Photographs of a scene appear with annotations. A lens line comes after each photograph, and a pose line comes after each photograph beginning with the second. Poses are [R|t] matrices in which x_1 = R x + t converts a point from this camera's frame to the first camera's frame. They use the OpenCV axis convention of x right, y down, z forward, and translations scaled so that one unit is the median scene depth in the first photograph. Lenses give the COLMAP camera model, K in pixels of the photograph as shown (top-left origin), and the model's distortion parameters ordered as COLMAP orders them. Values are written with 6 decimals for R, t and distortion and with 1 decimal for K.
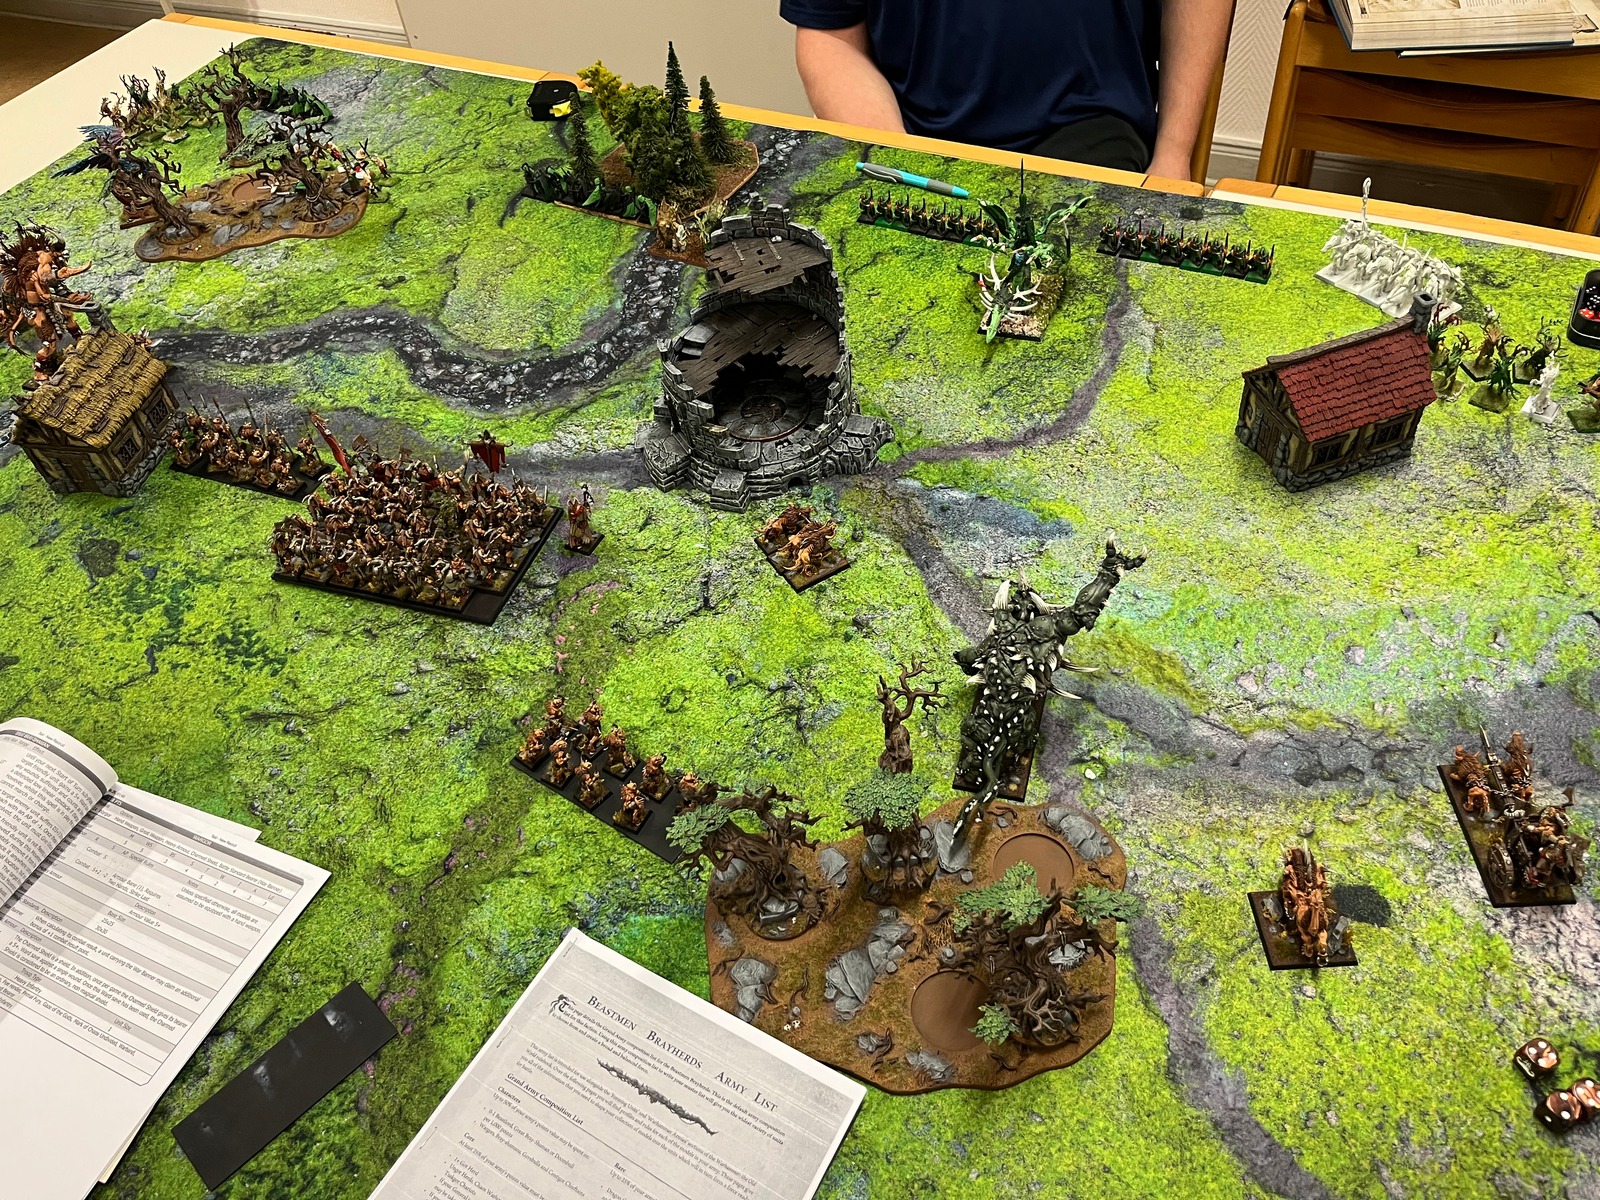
lens RADIAL K [[1220.1, 0, 791.9], [0, 1220.1, 608.0], [0, 0, 1]] dist [0.043188, -0.066560]
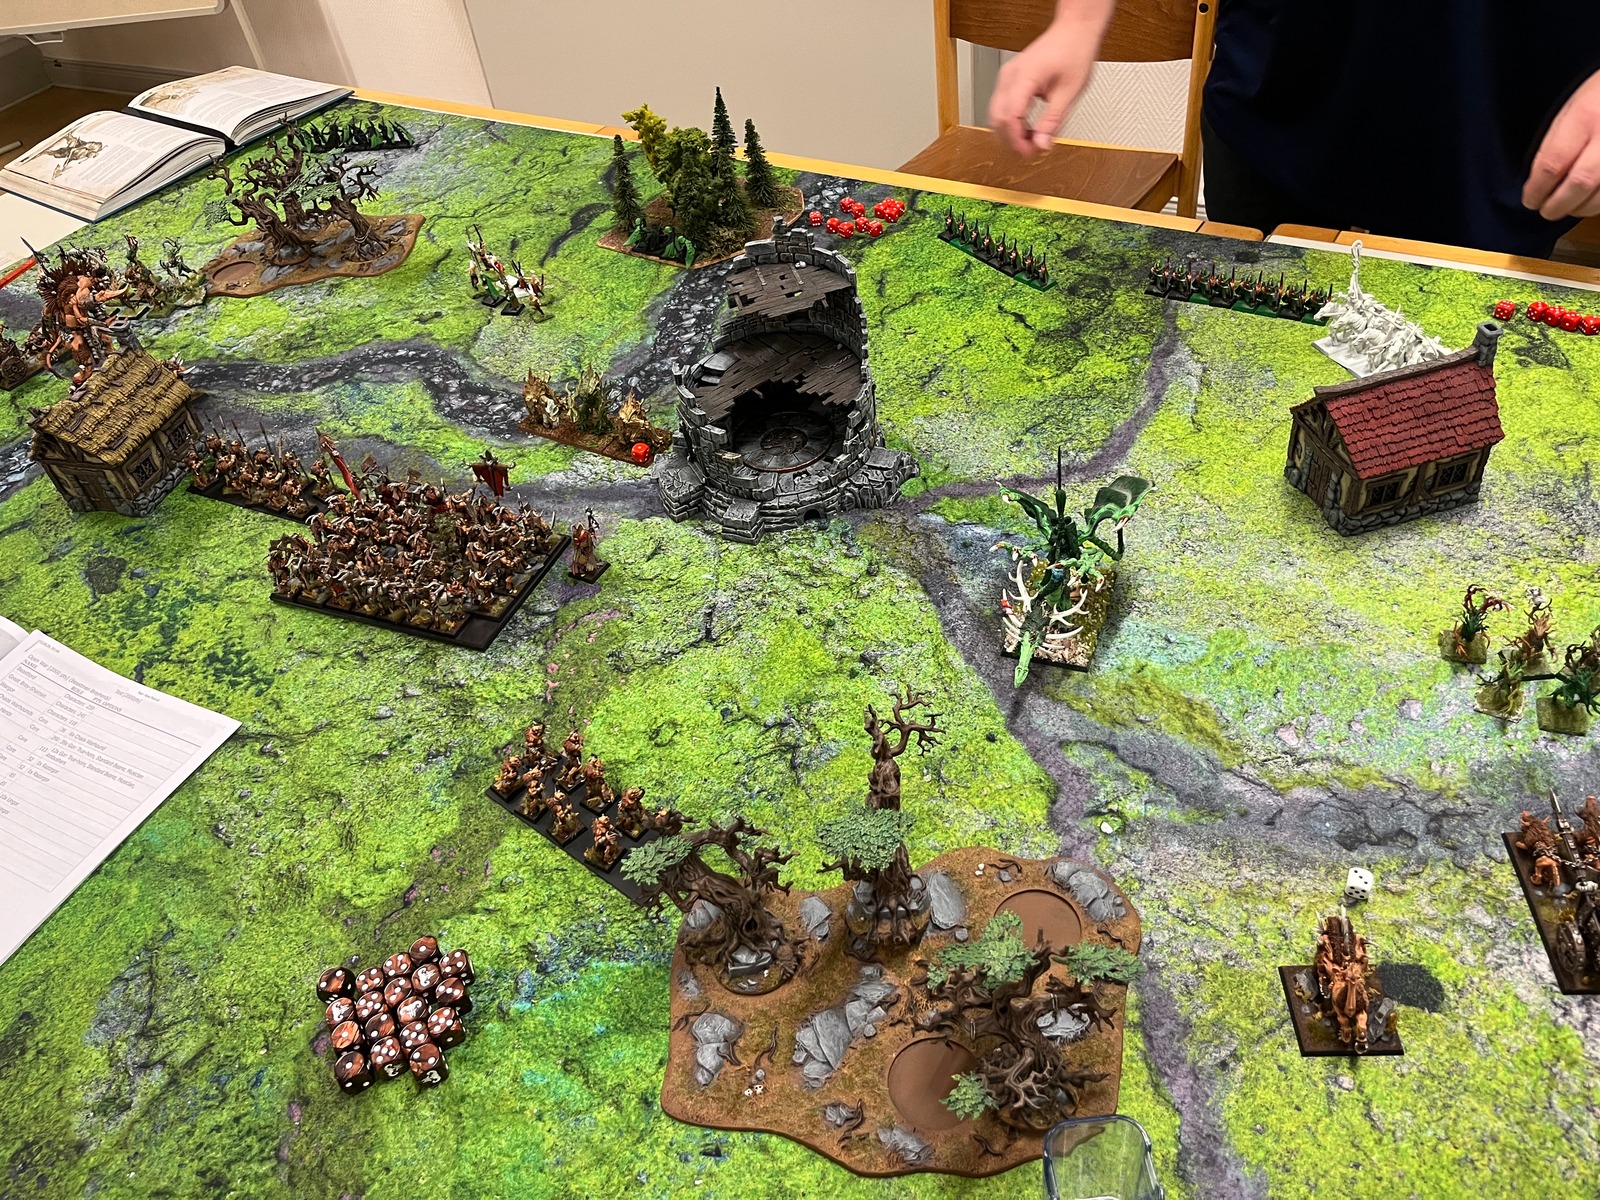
lens RADIAL K [[1220.1, 0, 795.9], [0, 1220.1, 599.1], [0, 0, 1]] dist [0.043188, -0.066560]
pose [[0.997517, 0.030029, -0.063708, 0.055907], [-0.034791, 0.996577, -0.074999, 0.035833], [0.061238, 0.077029, 0.995146, 0.060276]]
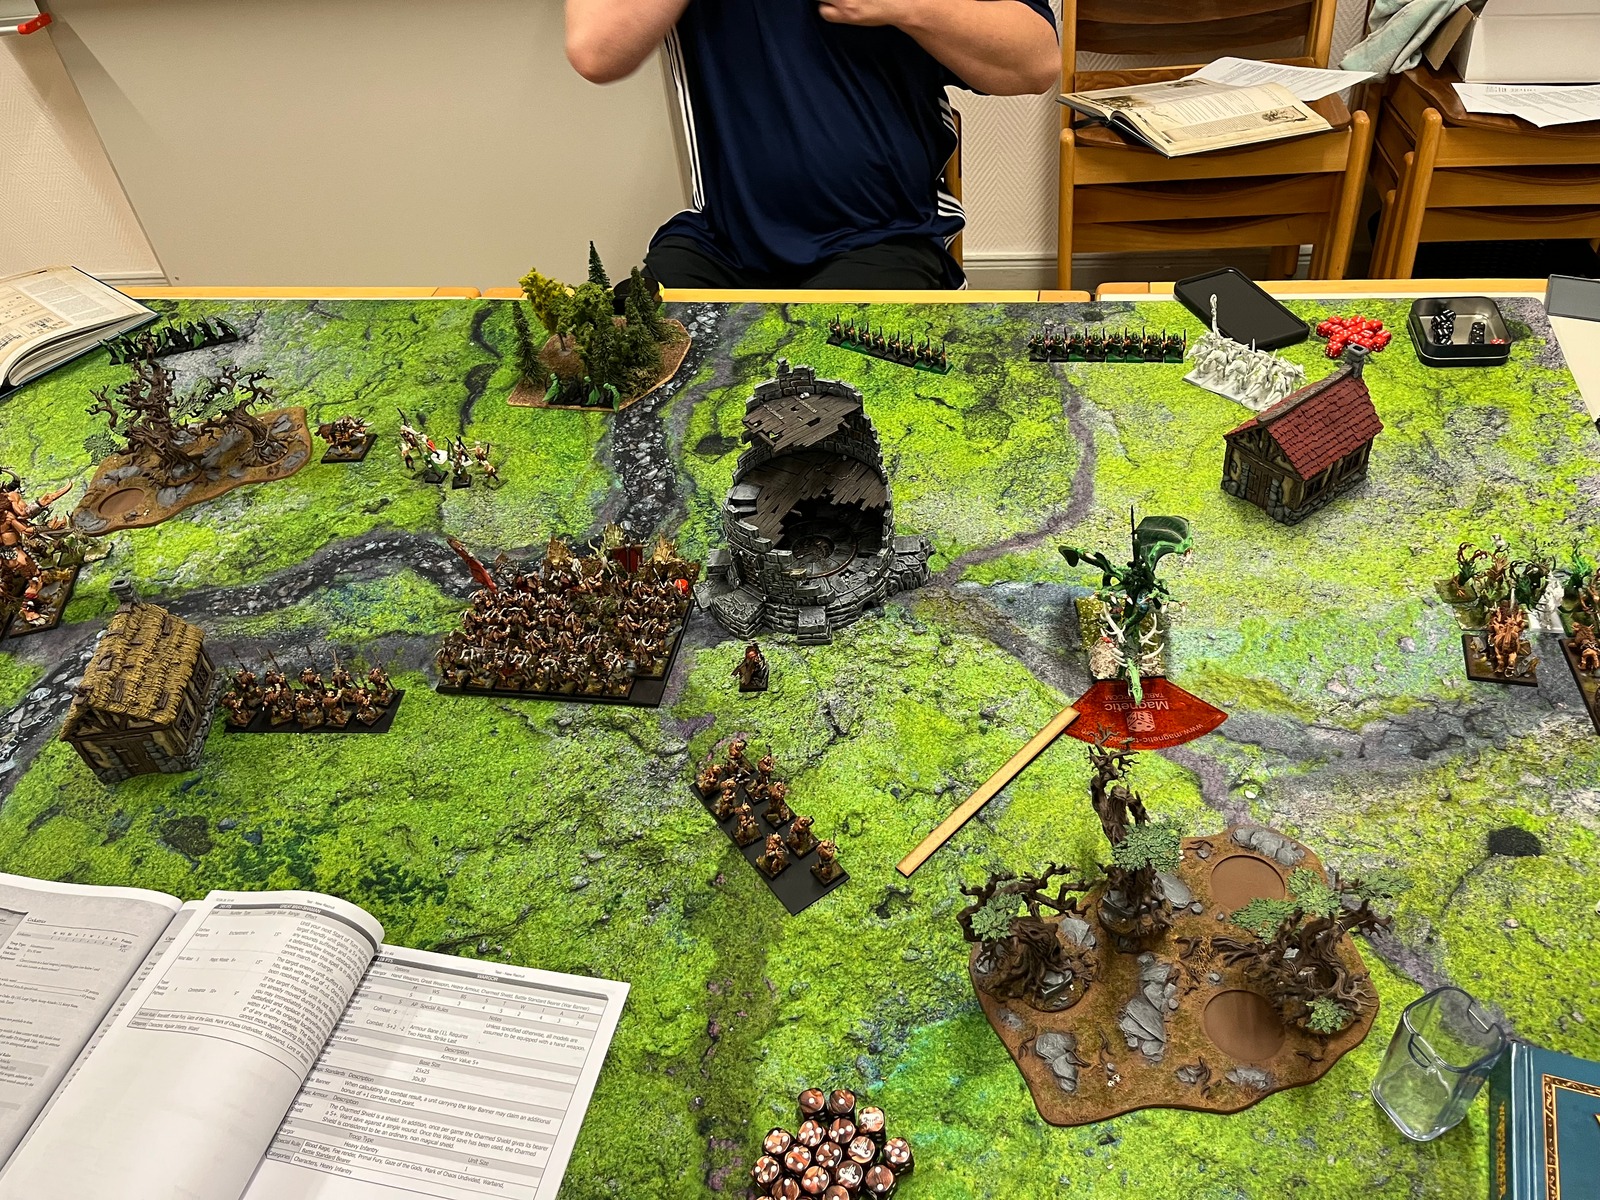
lens RADIAL K [[1220.1, 0, 798.5], [0, 1220.1, 606.7], [0, 0, 1]] dist [0.043188, -0.066560]
pose [[0.956795, -0.205910, 0.205290, -0.291656], [0.228222, 0.969306, -0.091439, -0.019881], [-0.180160, 0.134340, 0.974420, -0.041083]]
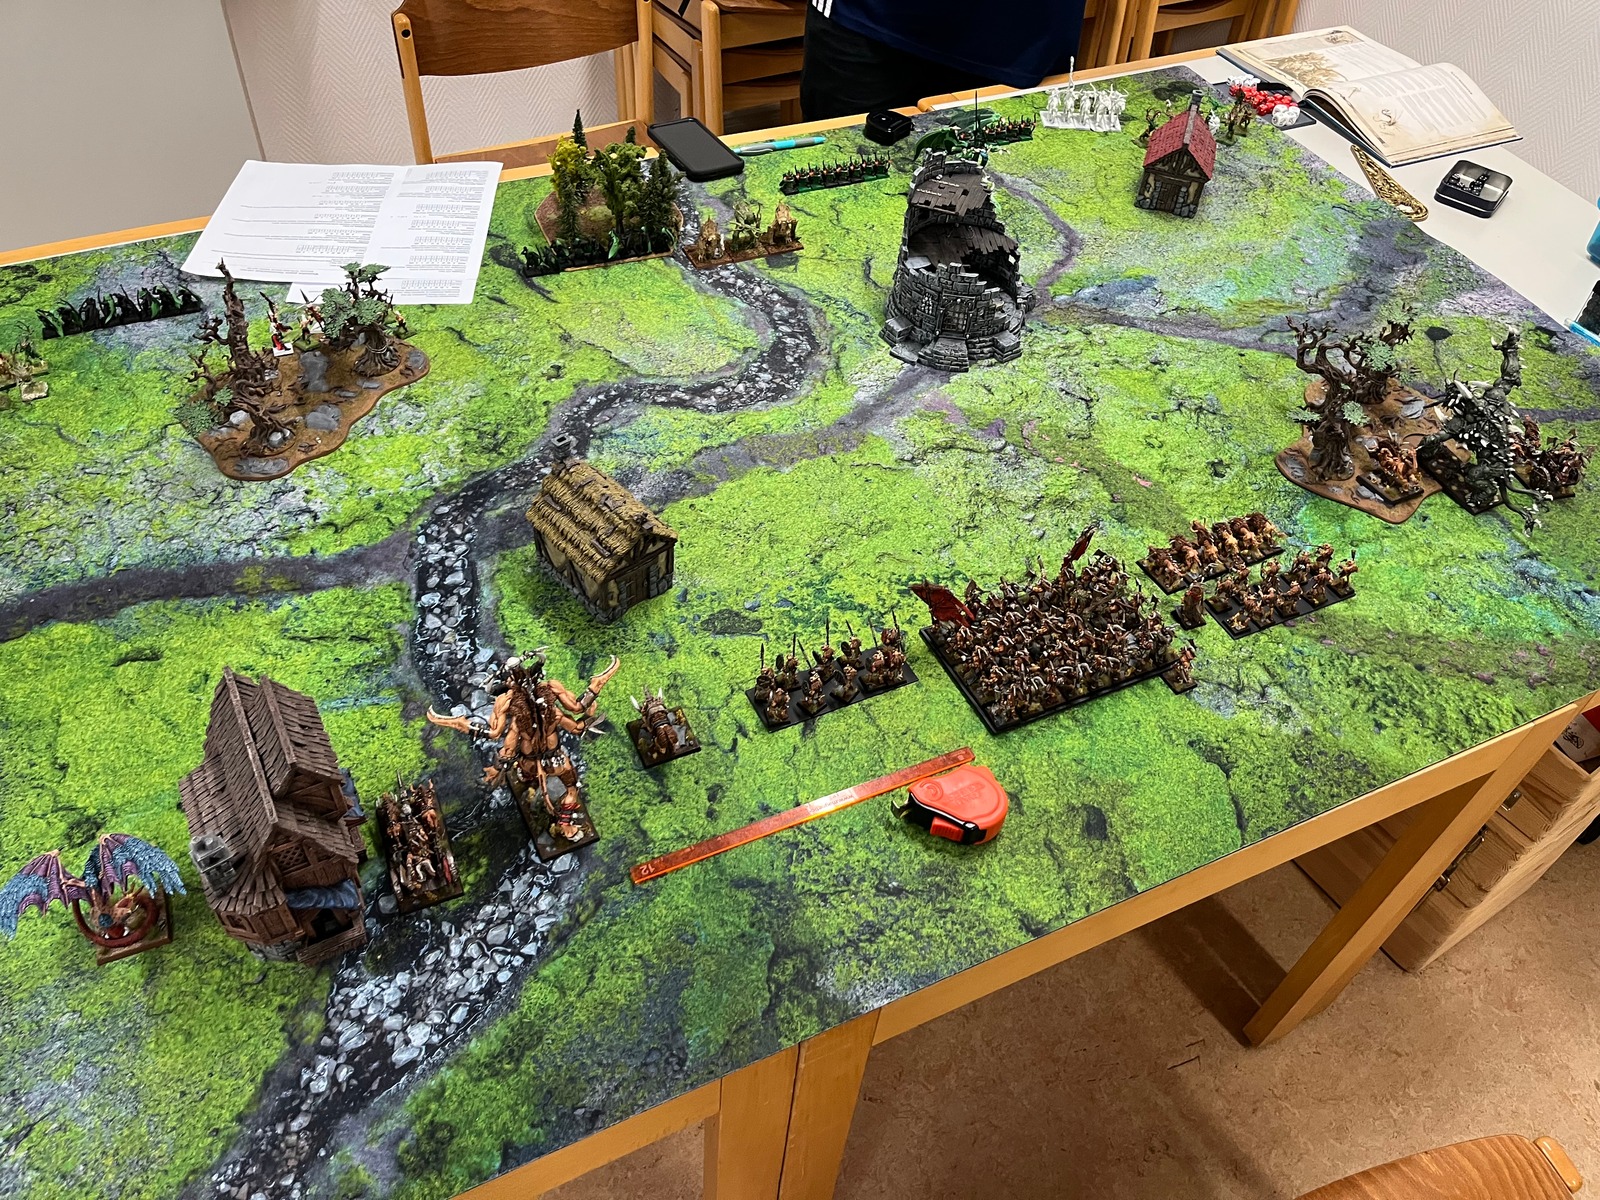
lens RADIAL K [[1220.1, 0, 795.2], [0, 1220.1, 600.2], [0, 0, 1]] dist [0.043188, -0.066560]
pose [[0.584925, -0.496145, 0.641641, -1.312071], [0.520904, 0.836168, 0.171702, -0.232586], [-0.621709, 0.233800, 0.747540, 0.164787]]
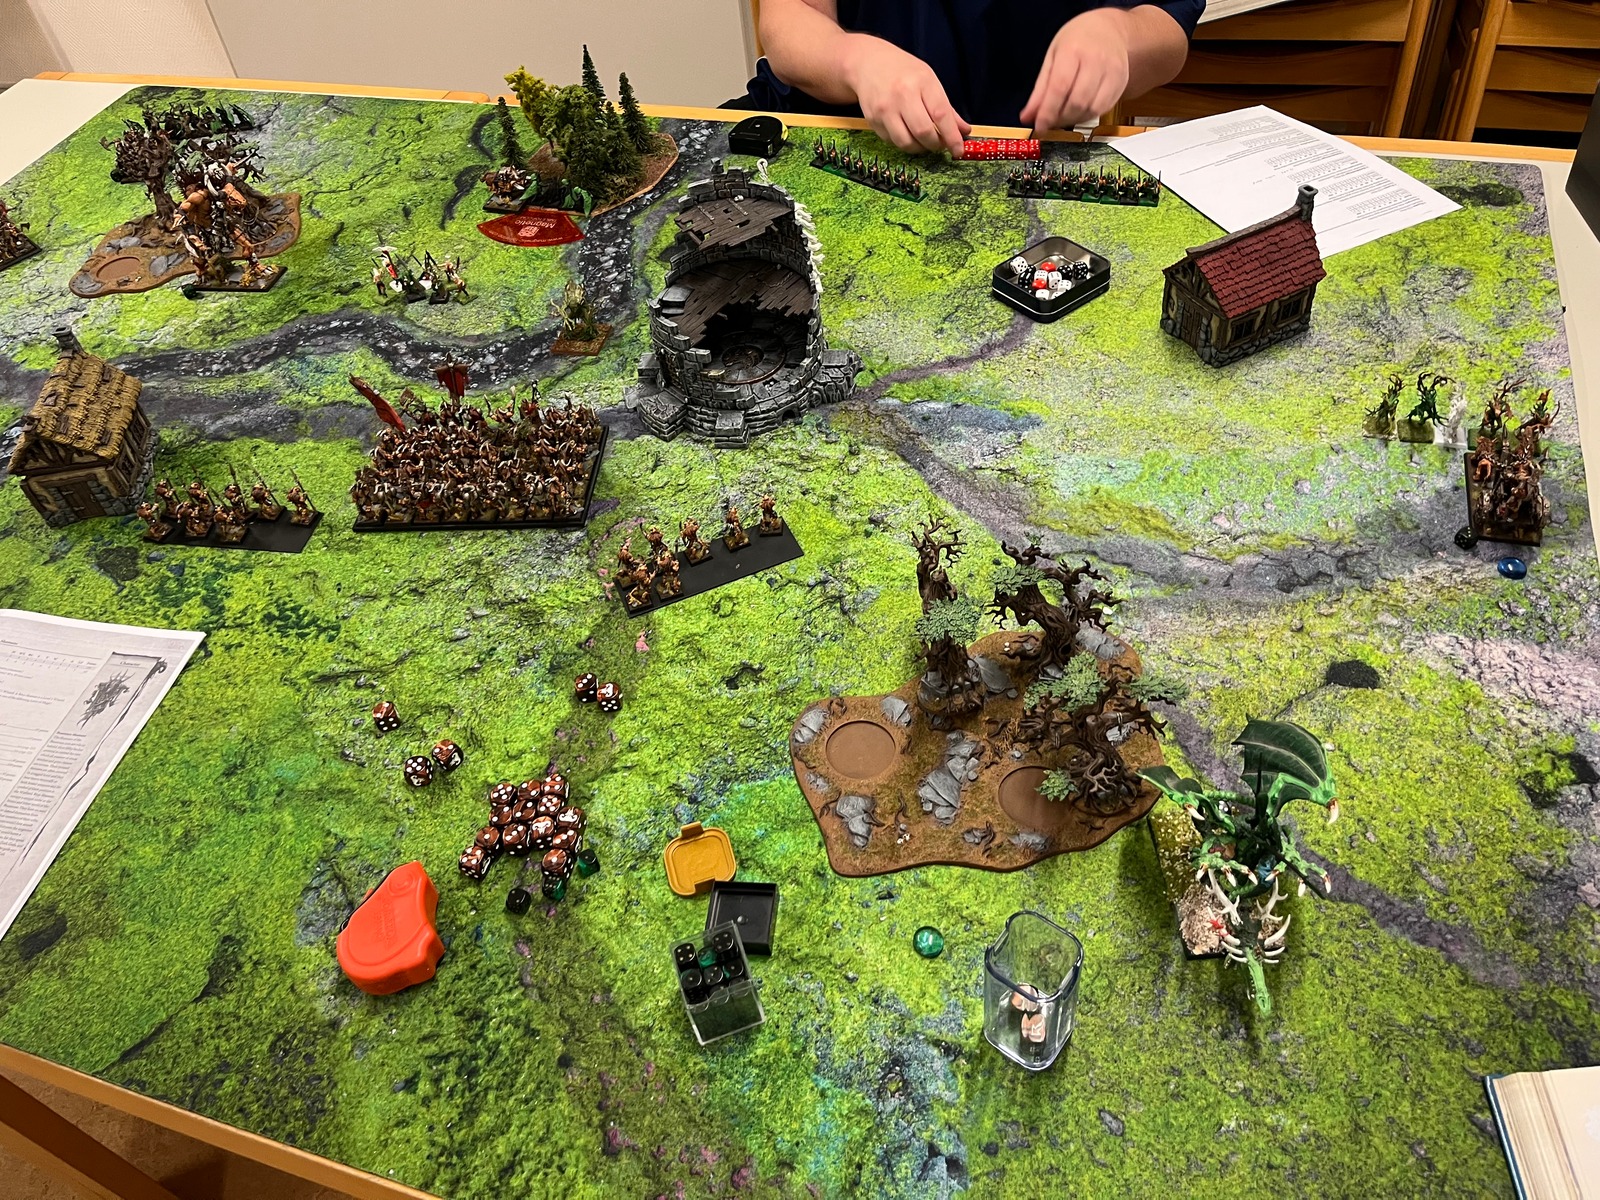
lens RADIAL K [[1220.1, 0, 801.8], [0, 1220.1, 589.1], [0, 0, 1]] dist [0.043188, -0.066560]
pose [[0.983795, -0.127837, 0.125720, -0.148925], [0.132927, 0.990579, -0.032934, 0.095895], [-0.120326, 0.049112, 0.991519, -0.084440]]
